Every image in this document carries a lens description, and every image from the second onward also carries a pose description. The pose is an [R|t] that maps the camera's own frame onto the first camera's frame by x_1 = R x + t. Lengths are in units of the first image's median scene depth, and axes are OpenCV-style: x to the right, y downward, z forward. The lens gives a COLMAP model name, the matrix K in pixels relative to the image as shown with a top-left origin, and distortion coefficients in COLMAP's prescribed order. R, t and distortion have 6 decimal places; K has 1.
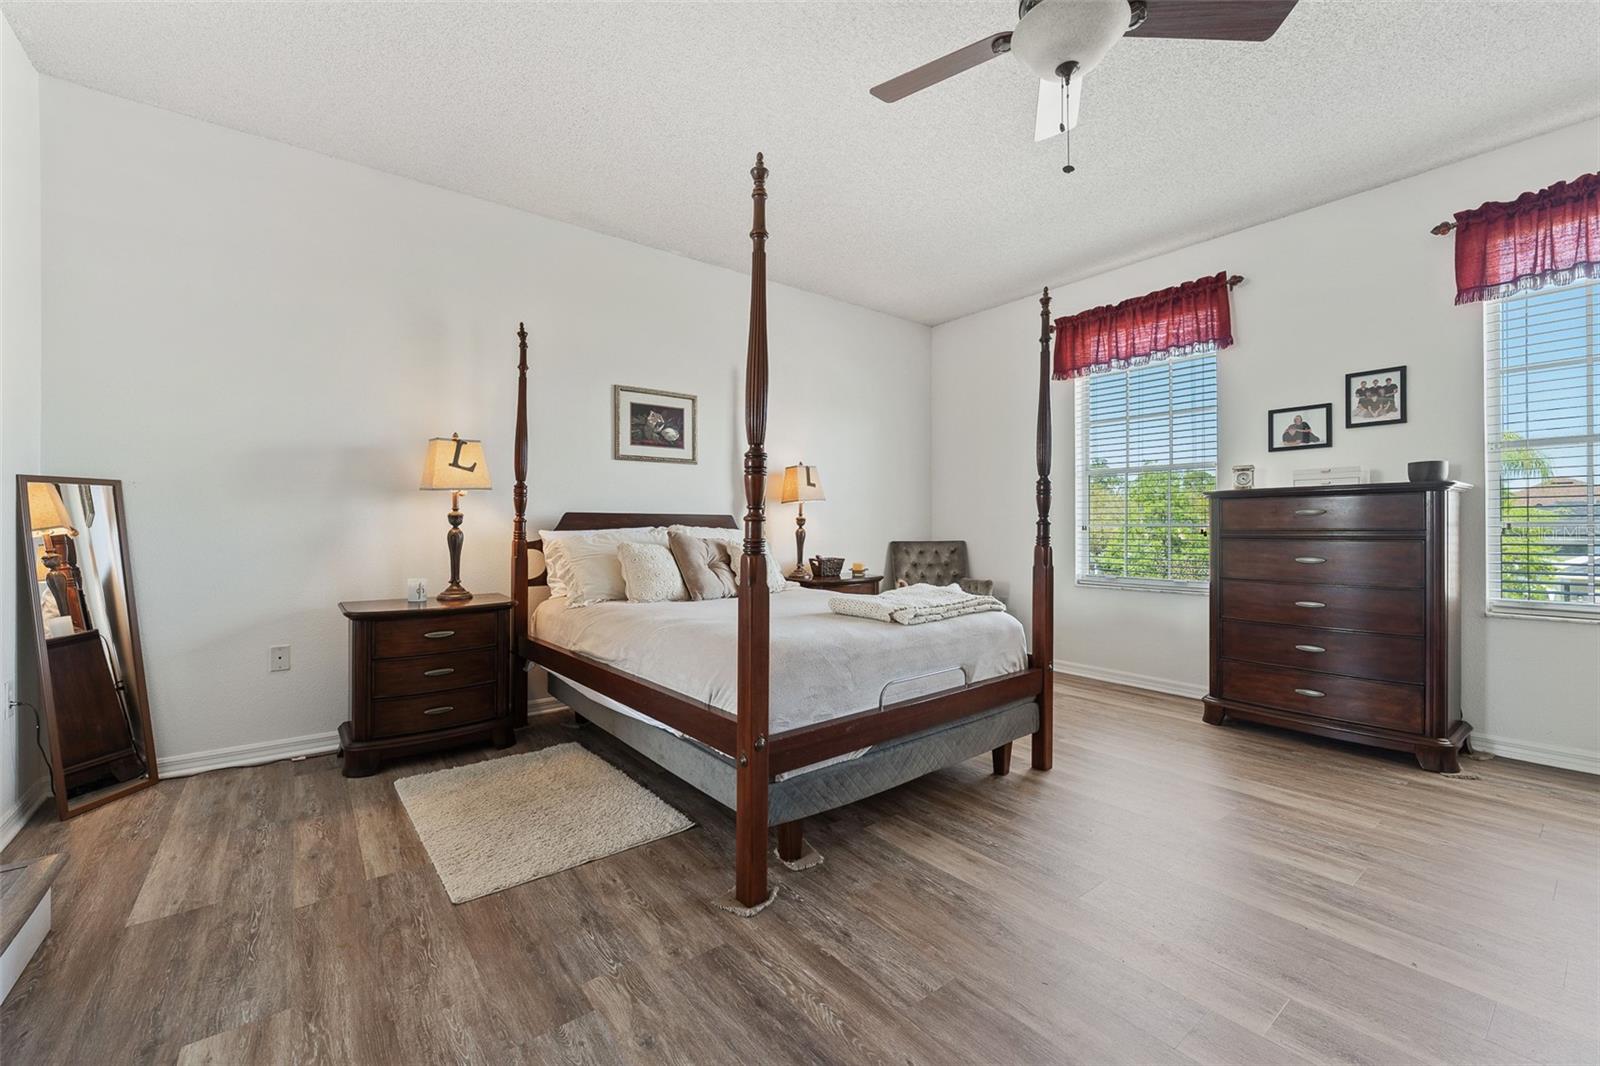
lens RADIAL K [[649.1, 0, 806.7], [0, 649.1, 524.5], [0, 0, 1]] dist [0.001882, -0.000644]
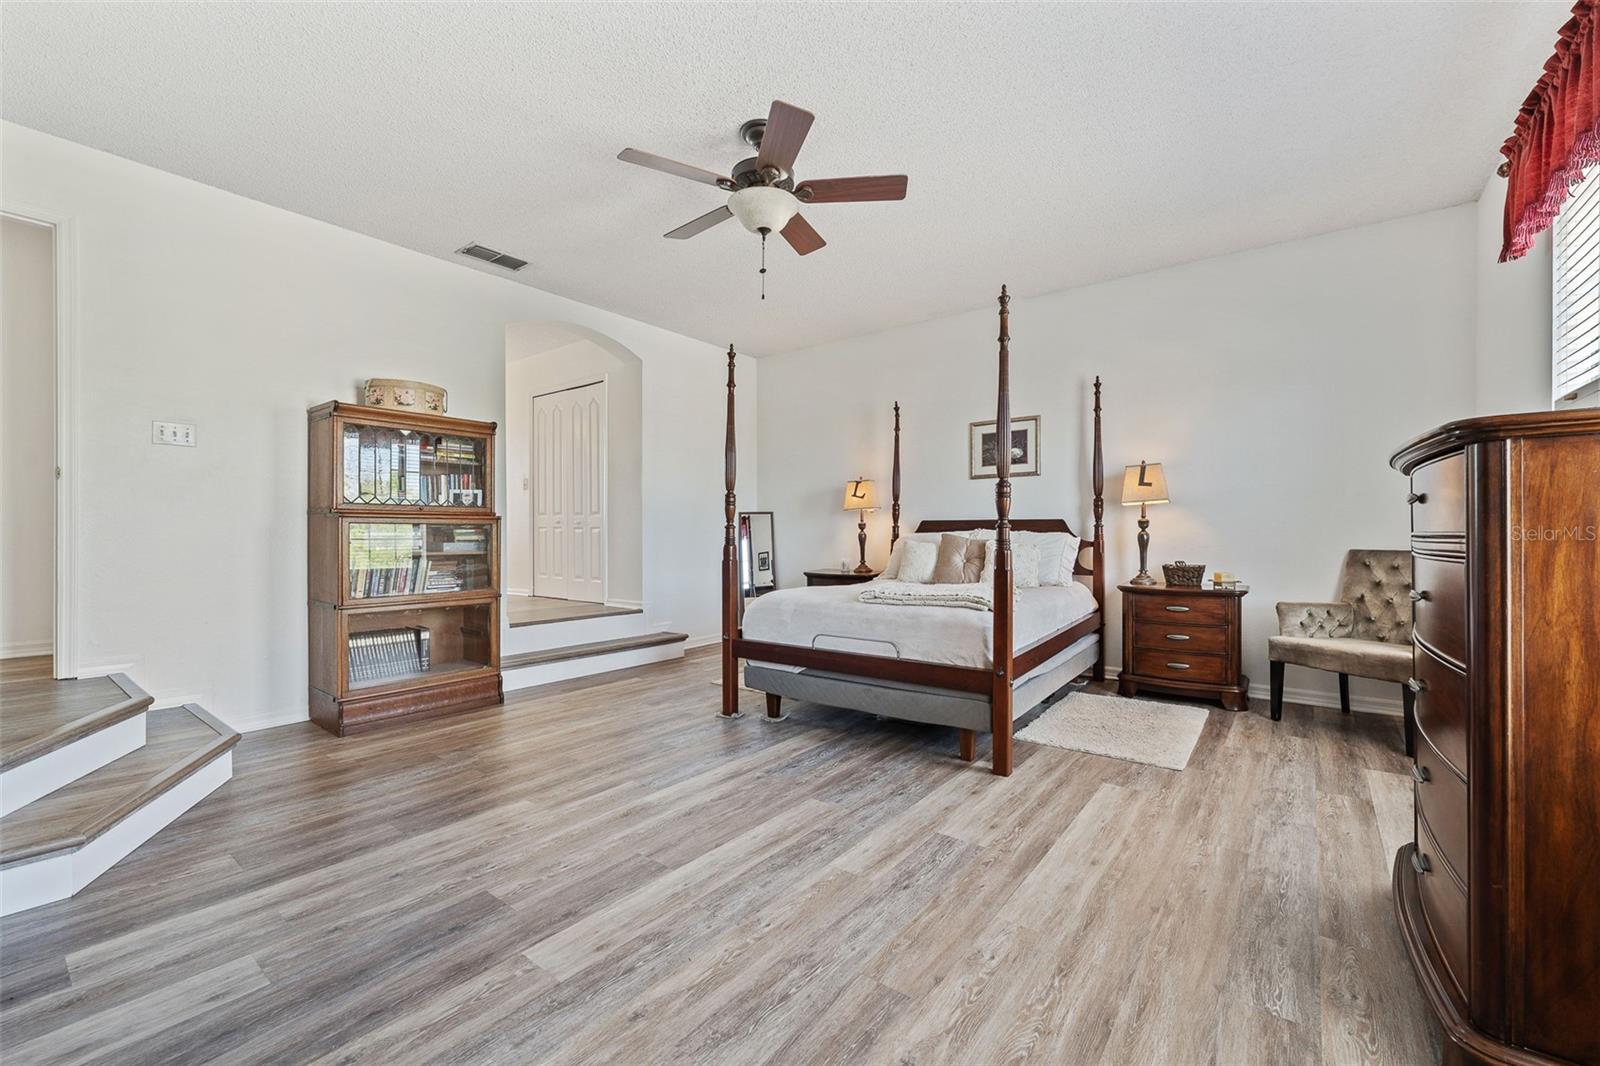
lens RADIAL K [[649.1, 0, 805.1], [0, 649.1, 535.4], [0, 0, 1]] dist [0.001882, -0.000644]
pose [[0.248640, 0.004570, -0.968585, 1.034963], [0.005397, 0.999967, 0.006103, 0.004649], [0.968581, -0.006745, 0.248607, 0.390238]]
